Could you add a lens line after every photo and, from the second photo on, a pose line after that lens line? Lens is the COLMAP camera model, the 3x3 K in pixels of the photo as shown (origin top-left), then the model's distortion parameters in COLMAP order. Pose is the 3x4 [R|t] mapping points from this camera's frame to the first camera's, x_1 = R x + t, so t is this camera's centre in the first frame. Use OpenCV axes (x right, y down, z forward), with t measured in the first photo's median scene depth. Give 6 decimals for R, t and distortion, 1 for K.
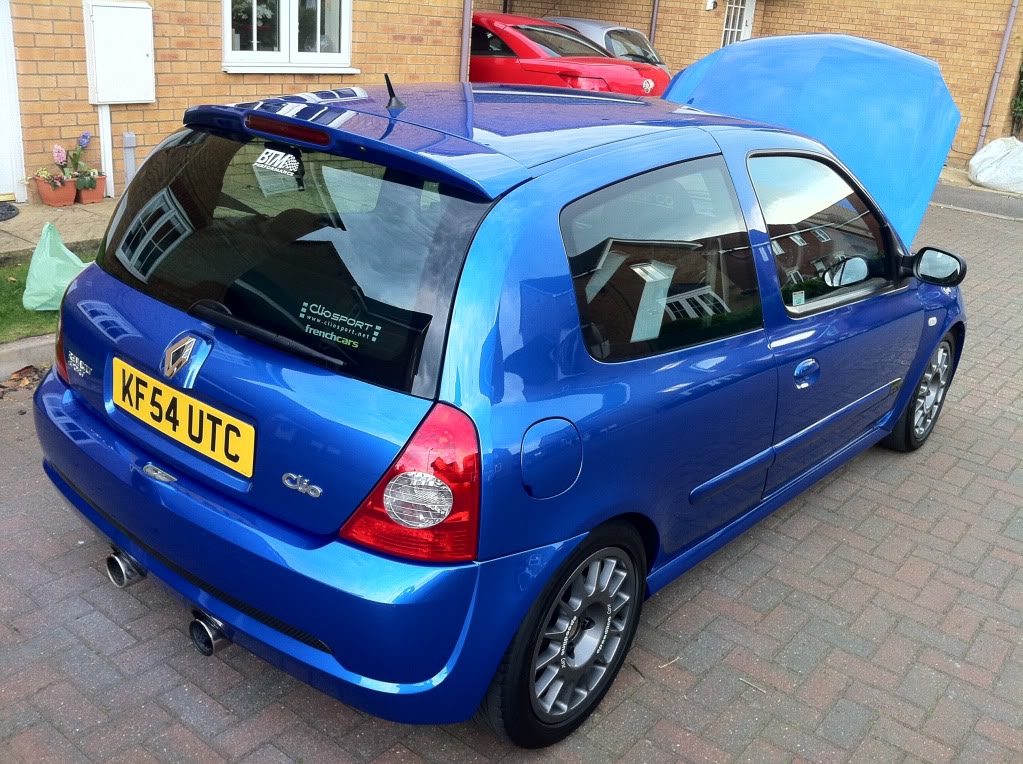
lens RADIAL K [[980.6, 0, 511.5], [0, 980.6, 382.0], [0, 0, 1]] dist [0.021733, -0.089613]
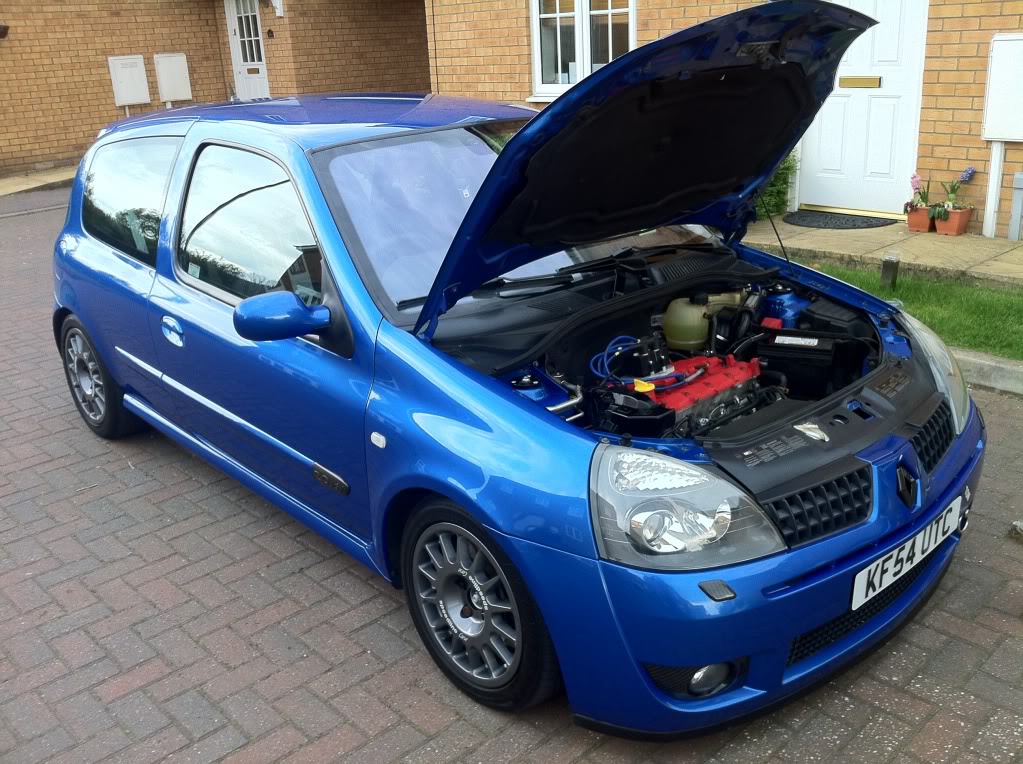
lens RADIAL K [[980.6, 0, 511.5], [0, 980.6, 382.0], [0, 0, 1]] dist [0.021733, -0.089613]
pose [[-0.146778, 0.256669, -0.955289, 0.647608], [-0.320036, 0.901483, 0.291385, -0.198820], [0.935966, 0.348496, -0.050174, 0.689448]]
